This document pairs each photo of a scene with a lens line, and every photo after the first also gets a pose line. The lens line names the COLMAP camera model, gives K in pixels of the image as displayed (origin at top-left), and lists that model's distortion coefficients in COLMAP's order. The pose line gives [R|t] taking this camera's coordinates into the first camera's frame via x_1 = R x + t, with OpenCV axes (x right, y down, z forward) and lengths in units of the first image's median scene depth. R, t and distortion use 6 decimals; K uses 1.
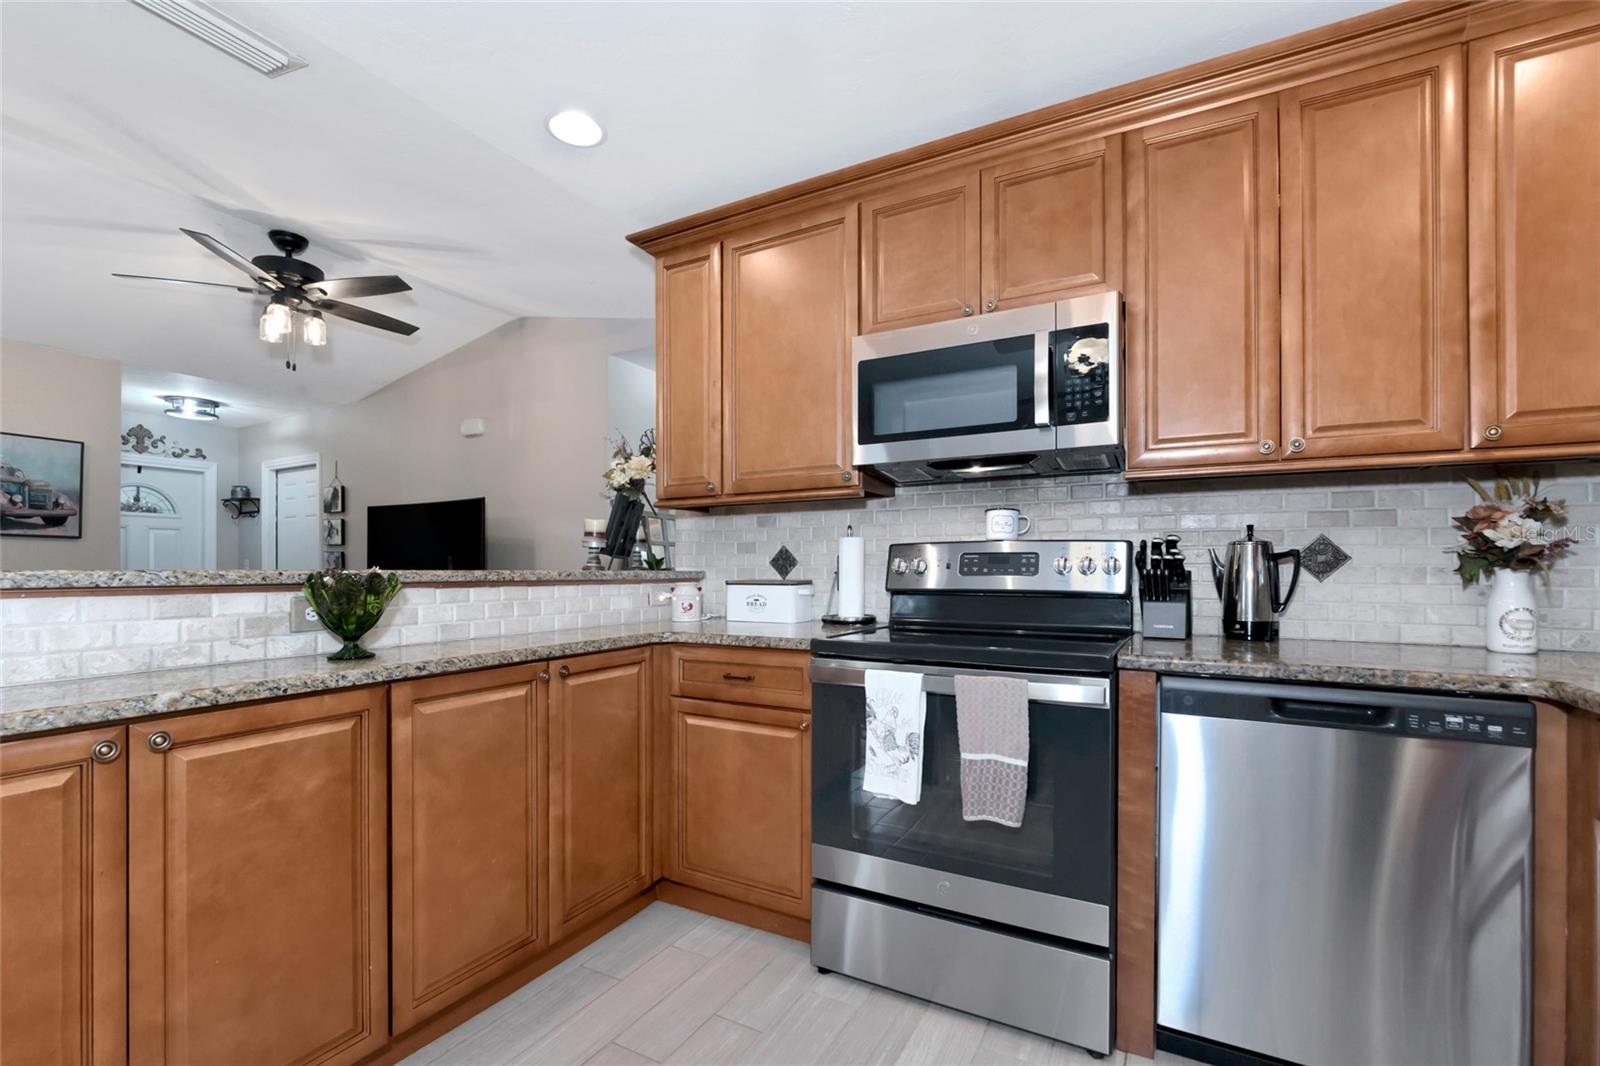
lens RADIAL K [[711.9, 0, 785.6], [0, 711.9, 566.1], [0, 0, 1]] dist [-0.018701, -0.000006]
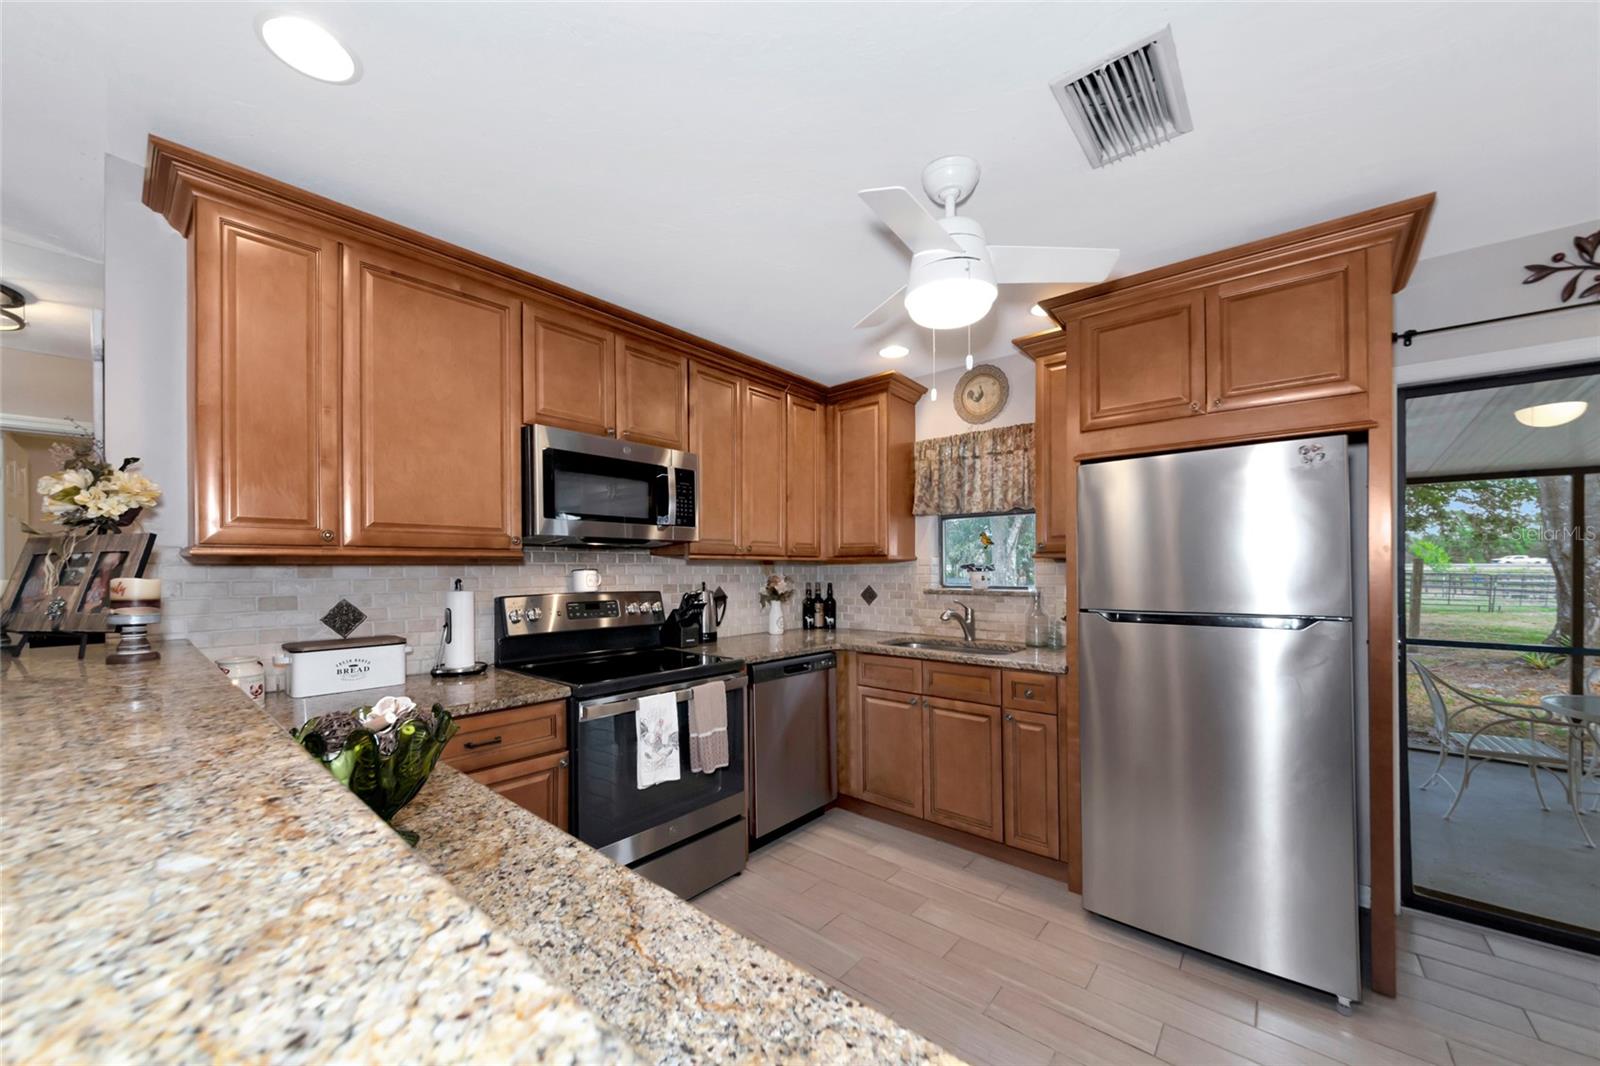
lens RADIAL K [[585.6, 0, 798.8], [0, 585.6, 563.5], [0, 0, 1]] dist [-0.007051, 0.000085]
pose [[0.185565, 0.006929, 0.982608, -0.834452], [-0.000741, 0.999976, -0.006912, -0.094726], [-0.982632, 0.000554, 0.185566, 0.434811]]
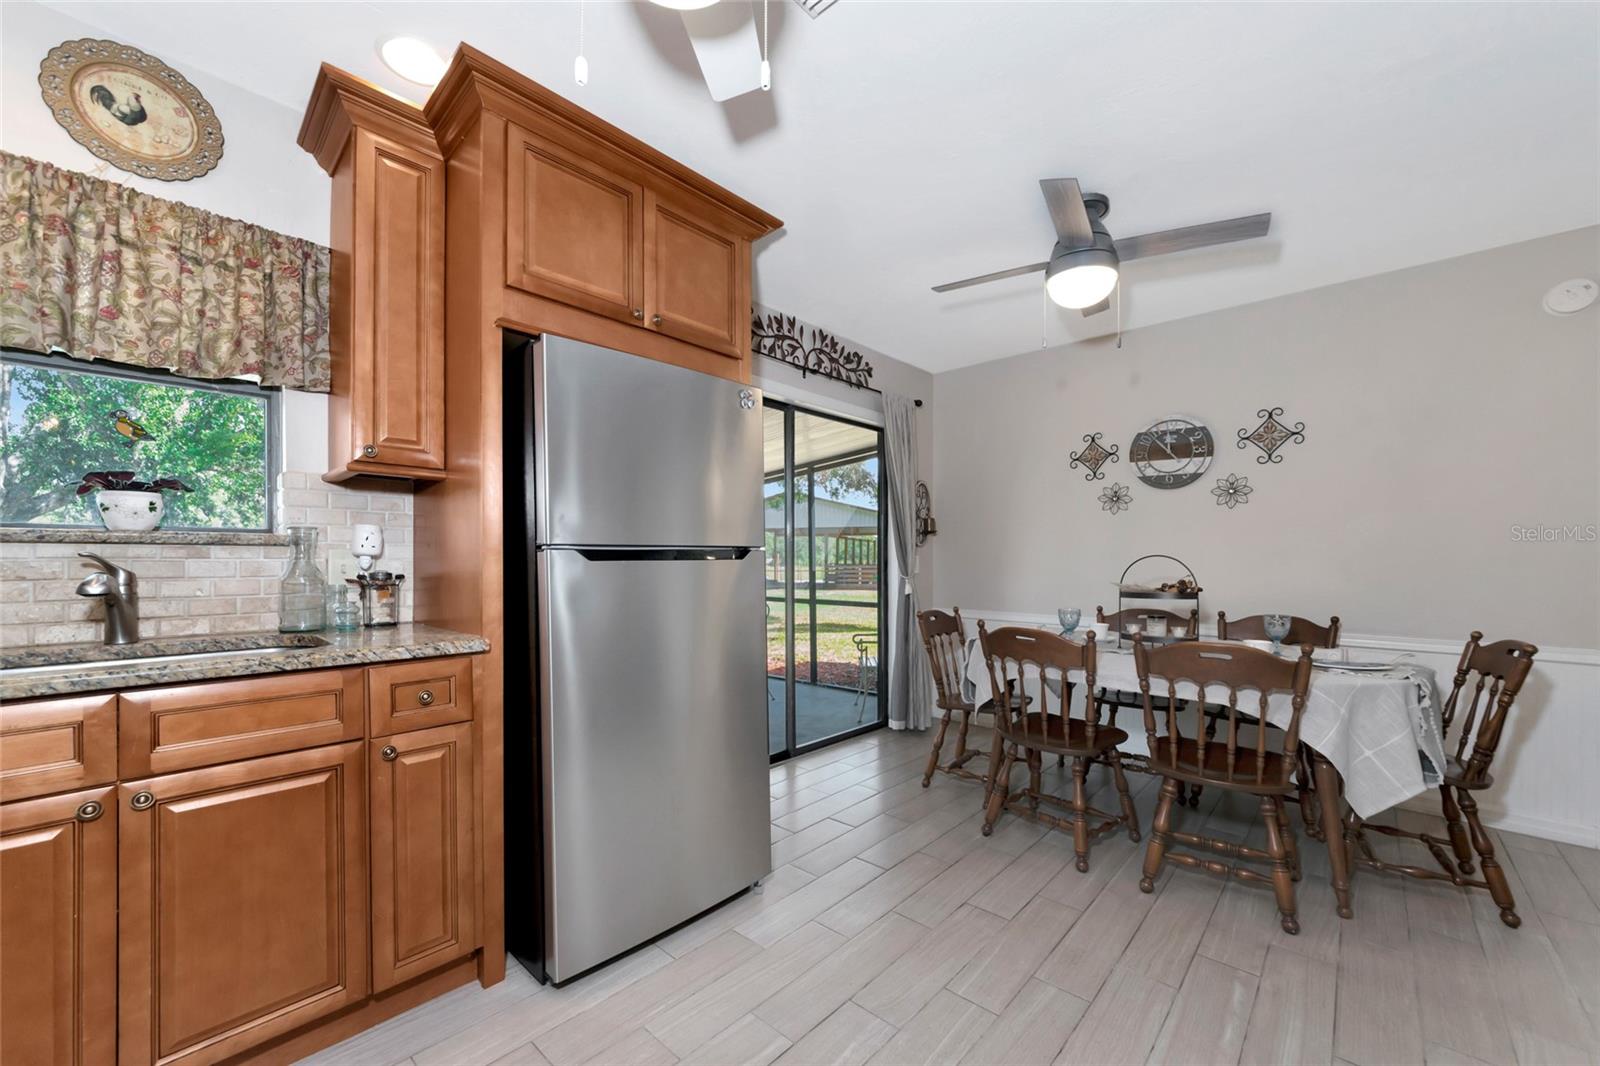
lens RADIAL K [[619.7, 0, 798.9], [0, 619.7, 557.3], [0, 0, 1]] dist [-0.011791, 0.004143]
pose [[-0.971817, 0.000659, 0.235734, -0.162942], [-0.001364, 0.999964, -0.008421, 0.002581], [-0.235731, -0.008506, -0.971781, 0.801589]]
